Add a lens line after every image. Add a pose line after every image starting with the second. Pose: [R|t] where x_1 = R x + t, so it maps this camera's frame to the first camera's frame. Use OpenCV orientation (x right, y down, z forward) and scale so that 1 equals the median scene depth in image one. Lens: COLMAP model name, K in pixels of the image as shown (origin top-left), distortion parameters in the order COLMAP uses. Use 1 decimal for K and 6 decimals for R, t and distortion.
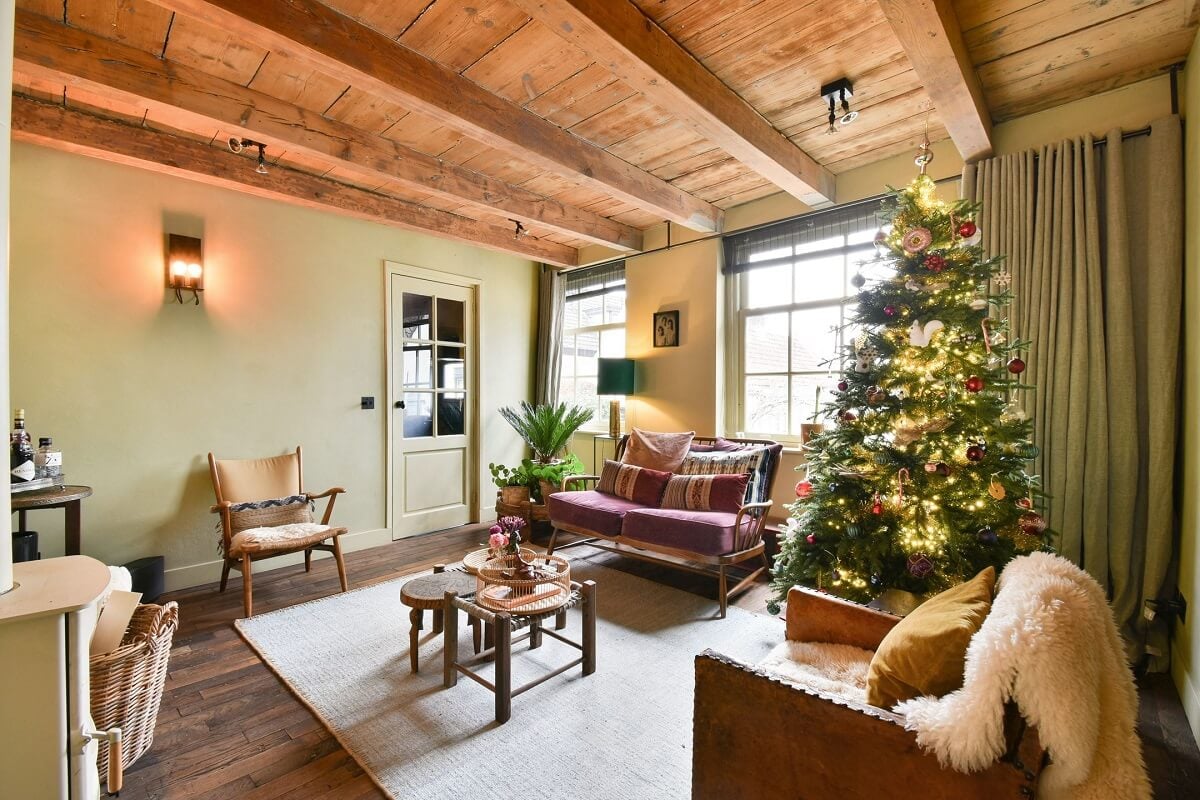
lens RADIAL K [[540.6, 0, 593.5], [0, 540.6, 403.5], [0, 0, 1]] dist [0.003951, 0.000105]
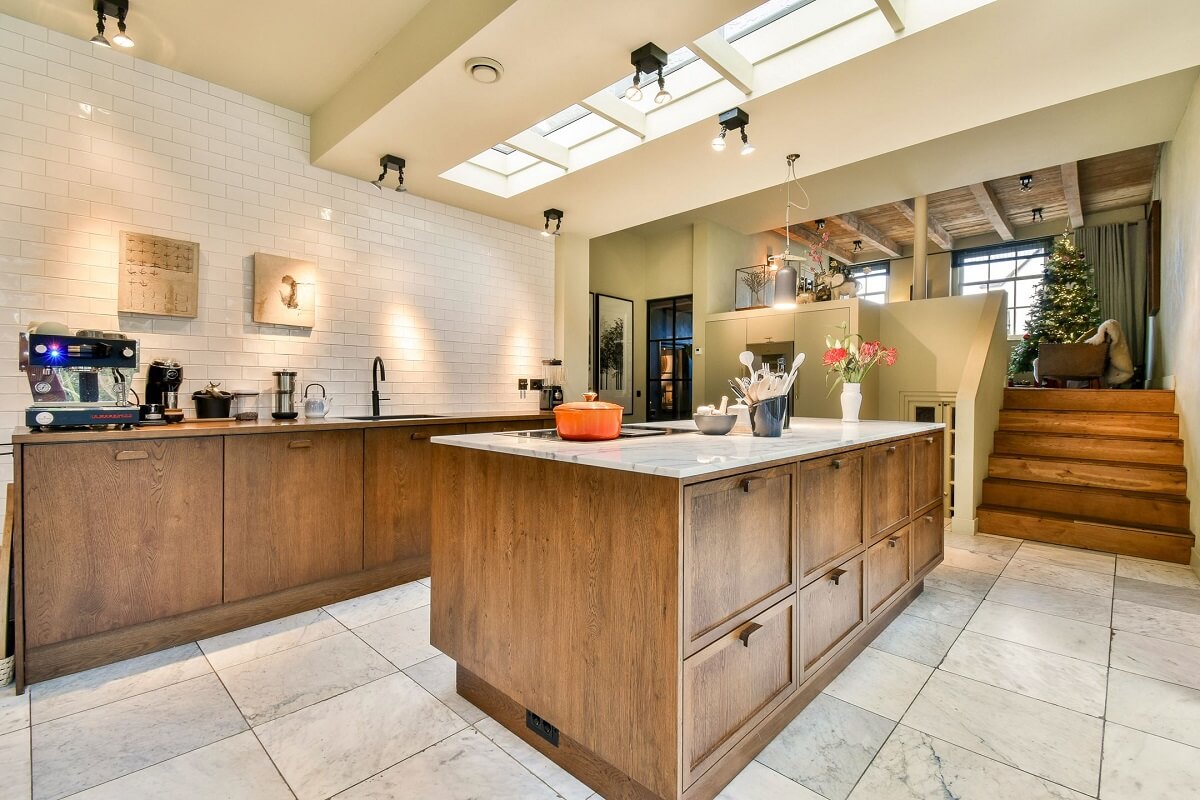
lens RADIAL K [[540.6, 0, 606.4], [0, 540.6, 395.0], [0, 0, 1]] dist [0.003951, 0.000105]
pose [[0.999947, 0.004820, -0.009092, -1.983212], [-0.004785, 0.999981, 0.003799, 0.487711], [0.009110, -0.003755, 0.999951, -2.140007]]
